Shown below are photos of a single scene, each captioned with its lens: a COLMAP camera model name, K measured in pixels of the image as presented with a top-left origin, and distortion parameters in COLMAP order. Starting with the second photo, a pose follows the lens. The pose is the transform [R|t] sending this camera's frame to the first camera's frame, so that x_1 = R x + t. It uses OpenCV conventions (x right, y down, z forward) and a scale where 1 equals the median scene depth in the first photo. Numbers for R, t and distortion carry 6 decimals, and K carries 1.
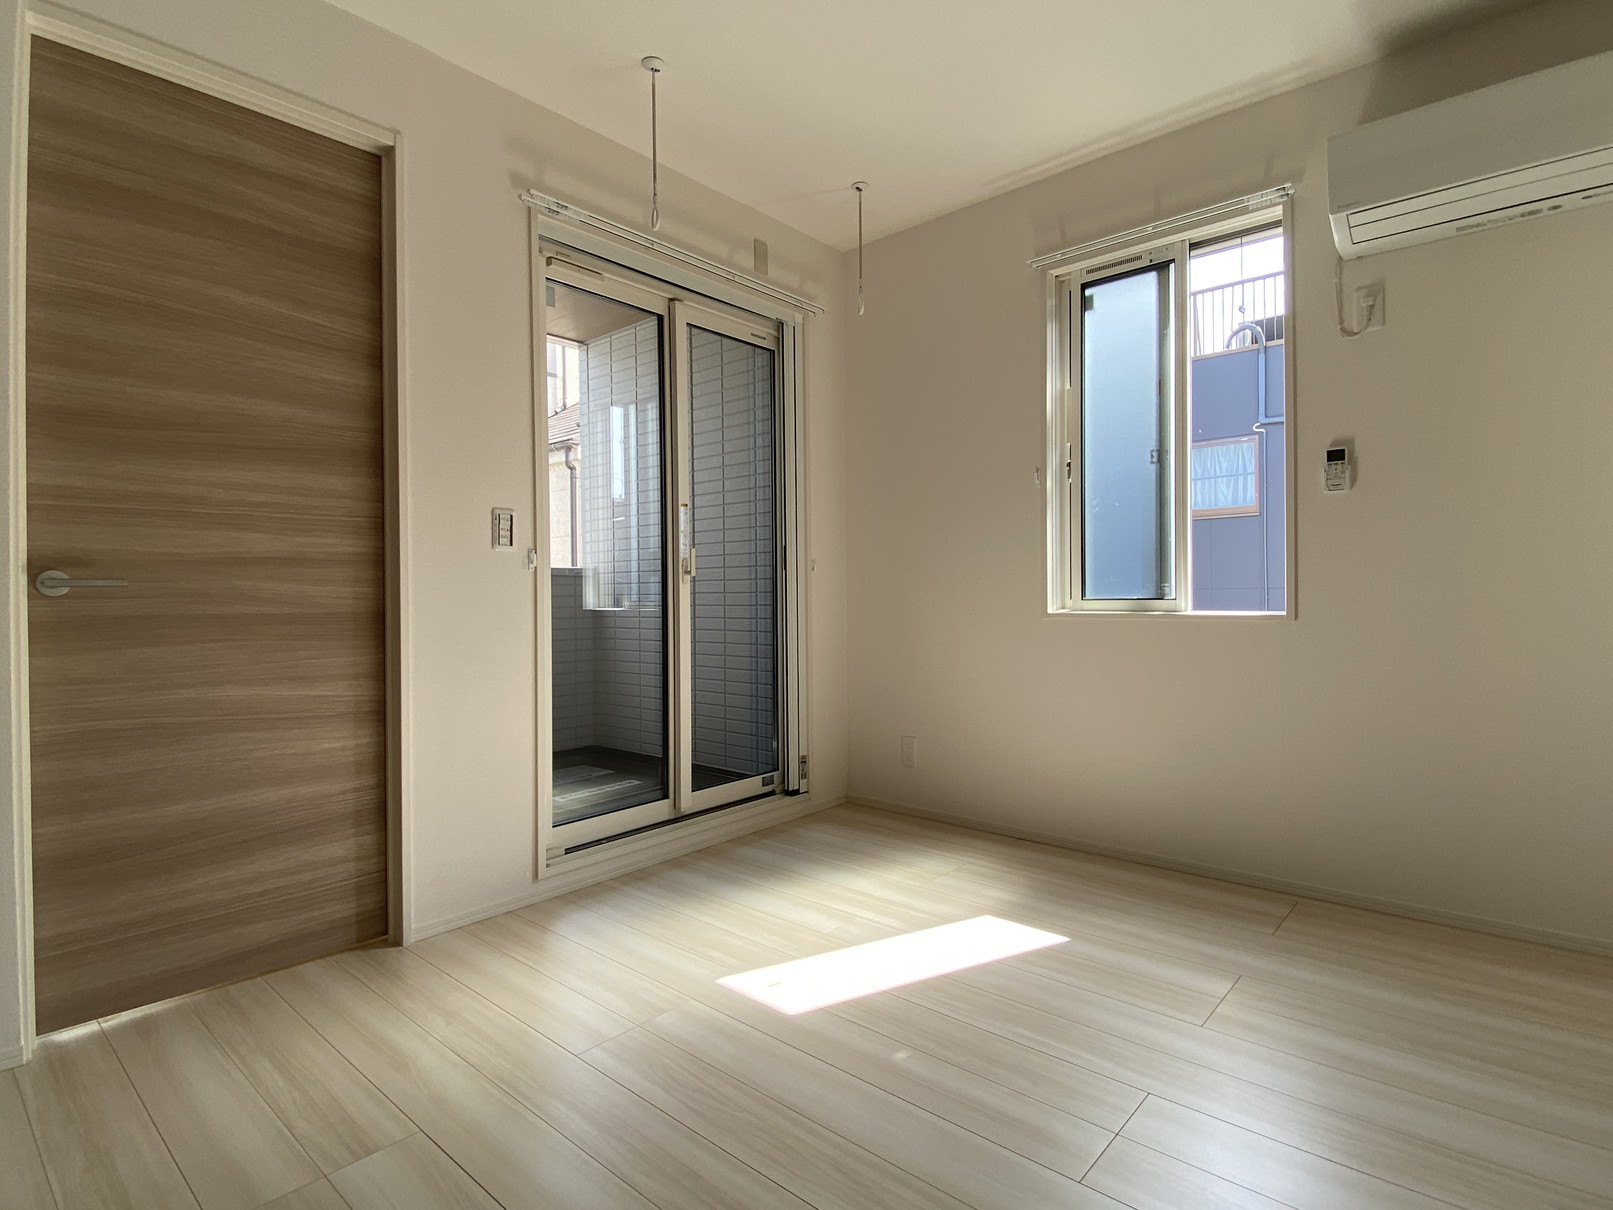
lens RADIAL K [[813.8, 0, 811.3], [0, 813.8, 610.3], [0, 0, 1]] dist [0.000991, -0.004331]
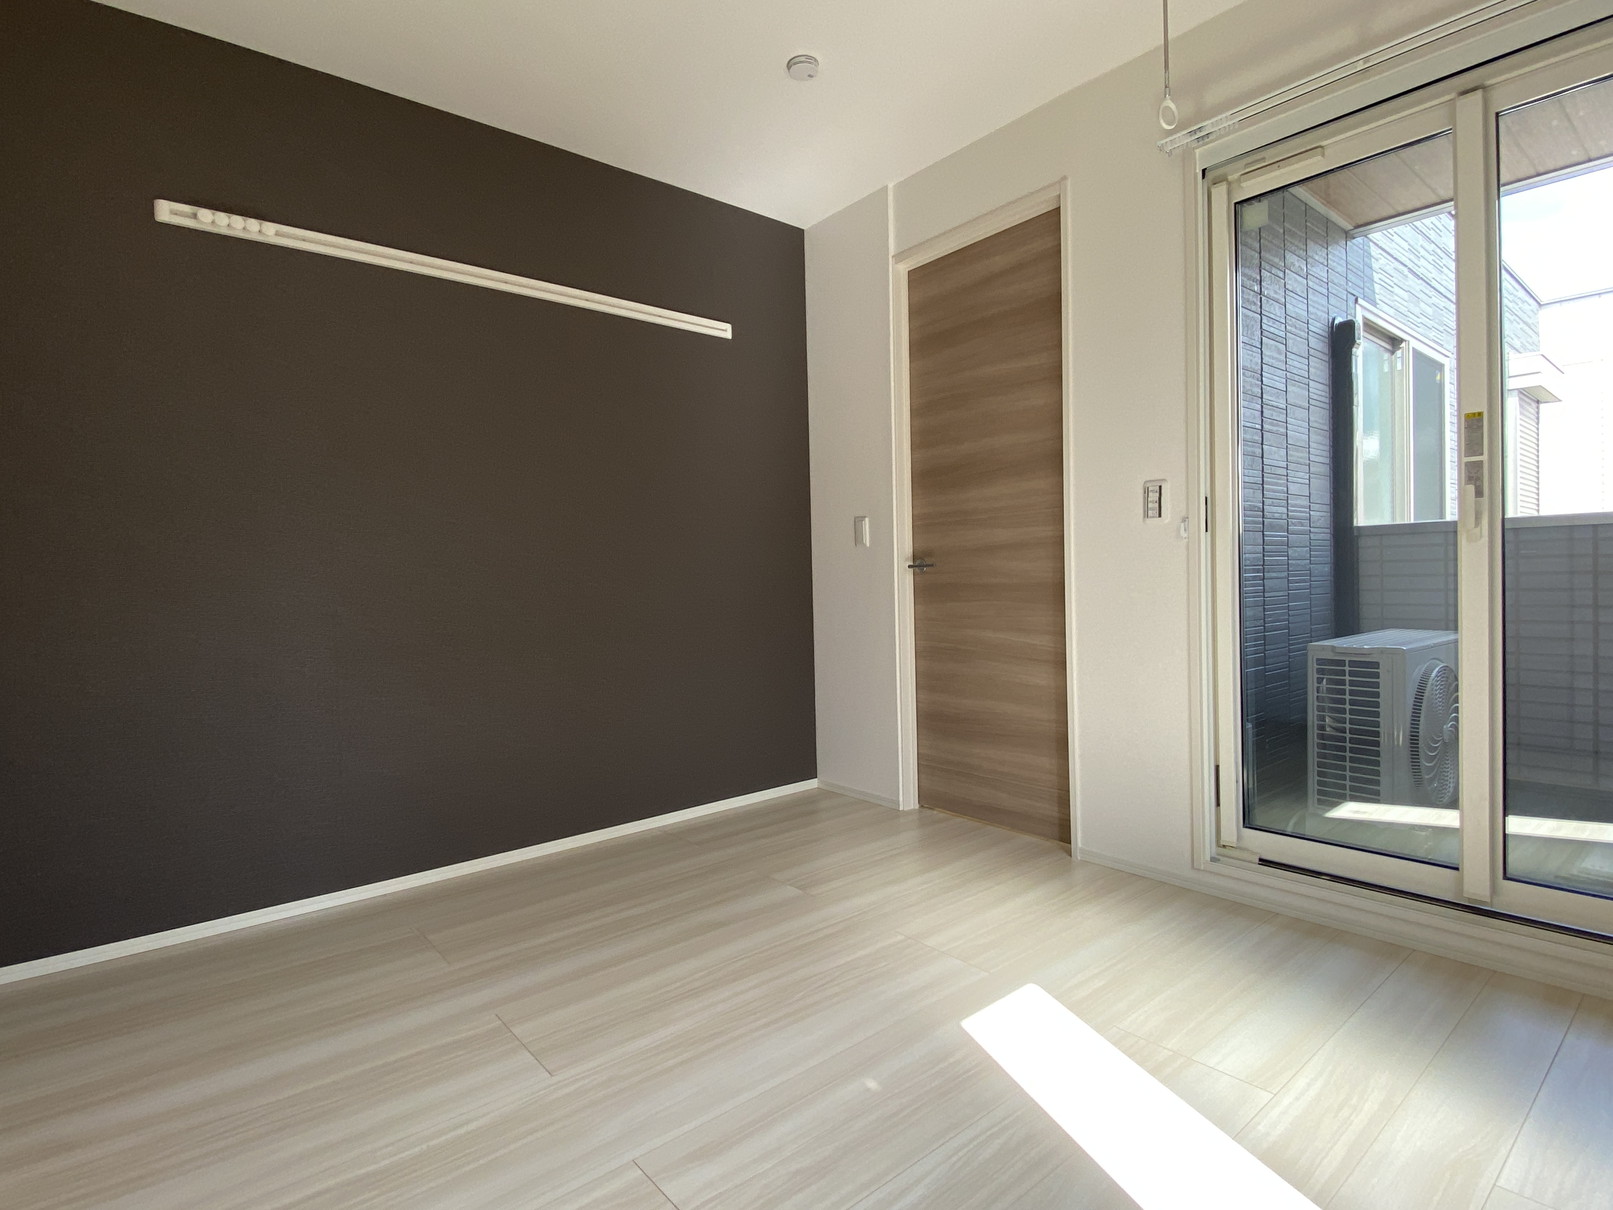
lens RADIAL K [[813.8, 0, 800.8], [0, 813.8, 599.3], [0, 0, 1]] dist [0.000991, -0.004331]
pose [[-0.149613, 0.046216, -0.987664, 0.807630], [0.015176, 0.998897, 0.044443, -0.036303], [0.988628, -0.008340, -0.150149, 0.853521]]
